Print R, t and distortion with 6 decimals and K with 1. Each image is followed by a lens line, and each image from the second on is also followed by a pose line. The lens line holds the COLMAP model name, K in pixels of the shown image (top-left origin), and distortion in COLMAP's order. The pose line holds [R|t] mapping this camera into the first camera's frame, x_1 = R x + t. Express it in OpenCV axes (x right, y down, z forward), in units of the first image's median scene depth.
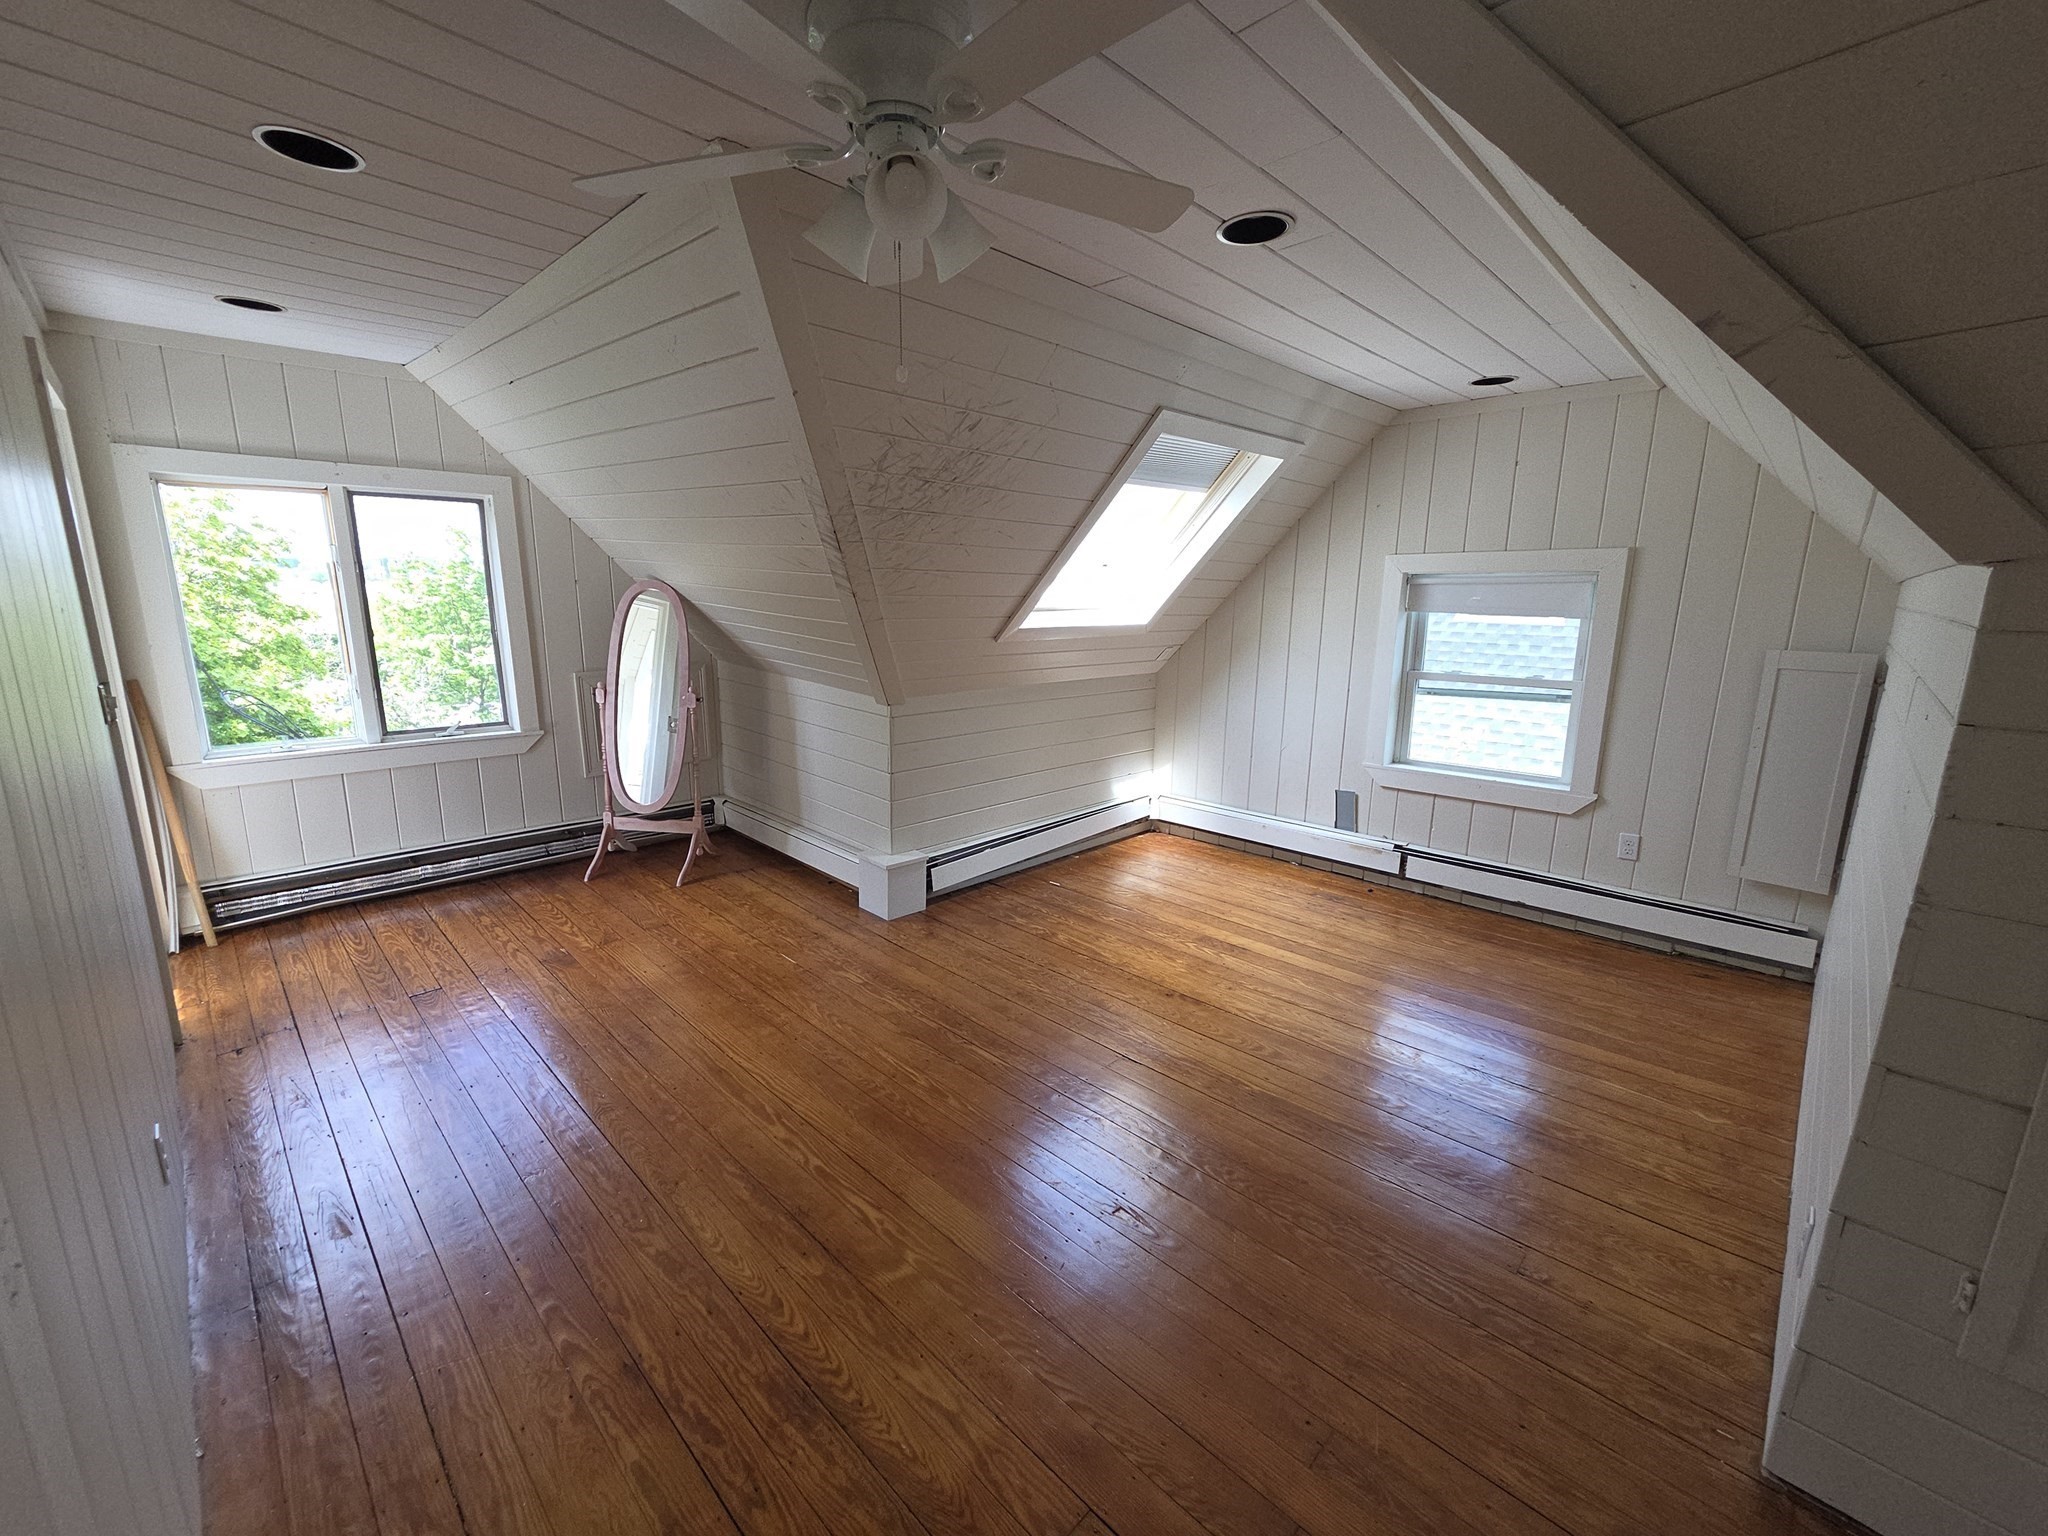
lens RADIAL K [[844.3, 0, 1014.6], [0, 844.3, 763.4], [0, 0, 1]] dist [0.005458, -0.002564]
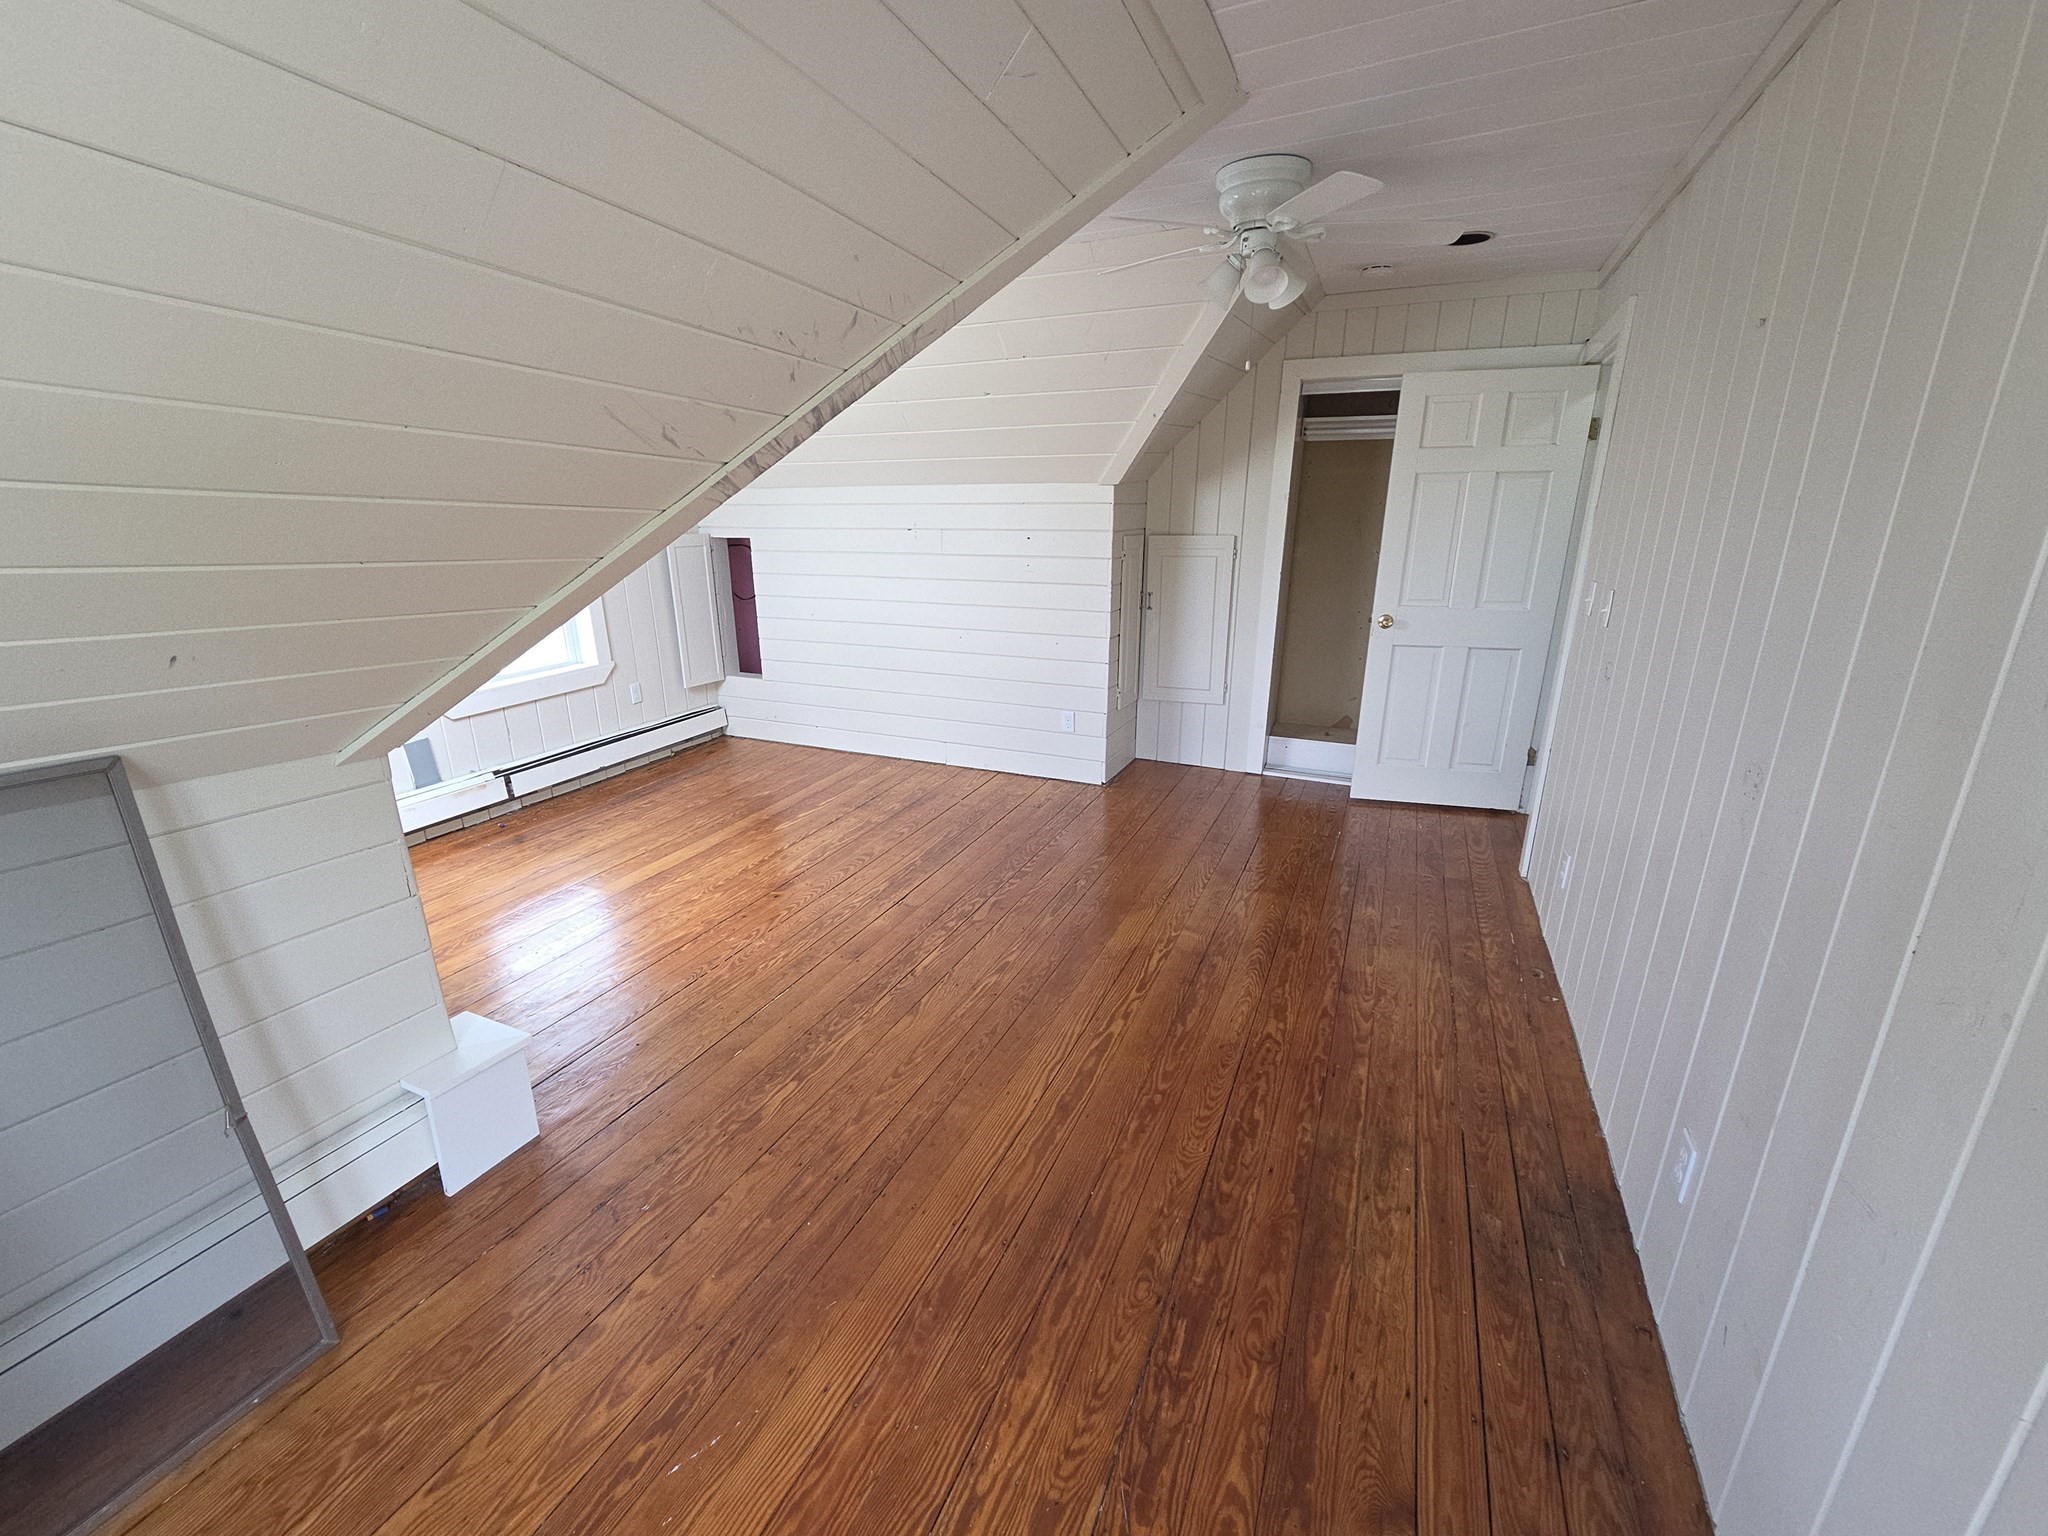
lens RADIAL K [[844.3, 0, 1012.5], [0, 844.3, 768.4], [0, 0, 1]] dist [0.005458, -0.002564]
pose [[-0.350980, -0.285351, 0.891845, -0.669730], [0.192218, 0.910198, 0.366869, -0.160042], [-0.916442, 0.300192, -0.264612, 0.815200]]
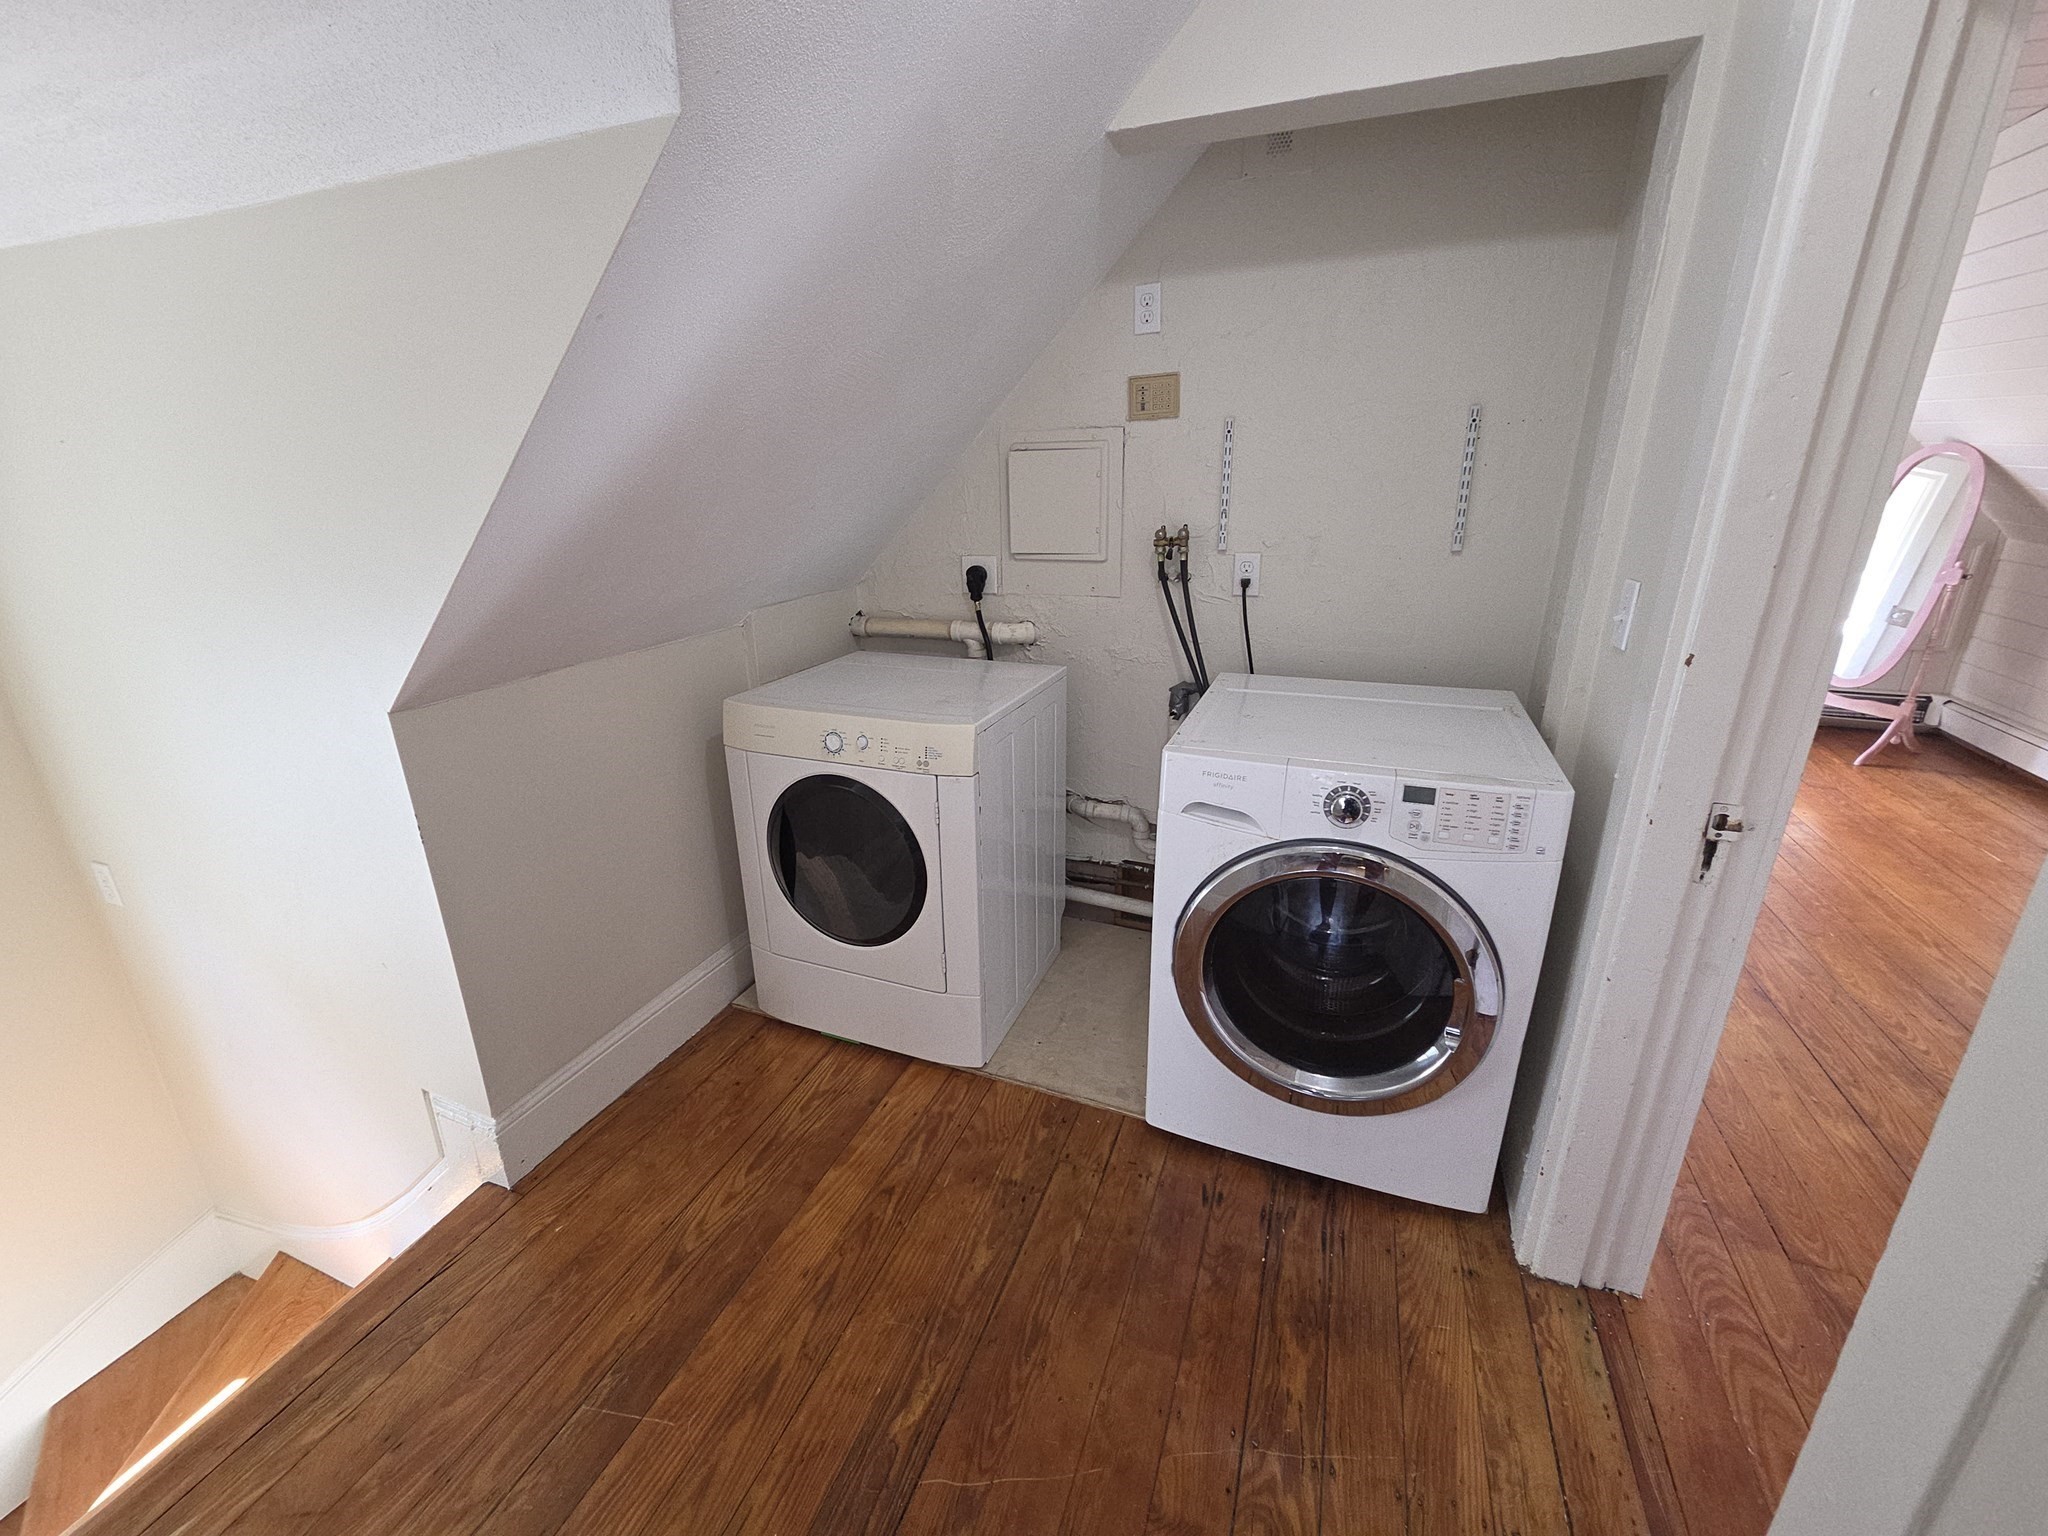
lens RADIAL K [[844.3, 0, 1012.3], [0, 844.3, 767.4], [0, 0, 1]] dist [0.005458, -0.002564]
pose [[0.394571, 0.281912, -0.874551, 0.087523], [-0.172281, 0.957591, 0.230952, 0.100666], [0.902570, 0.059541, 0.426406, -0.348104]]
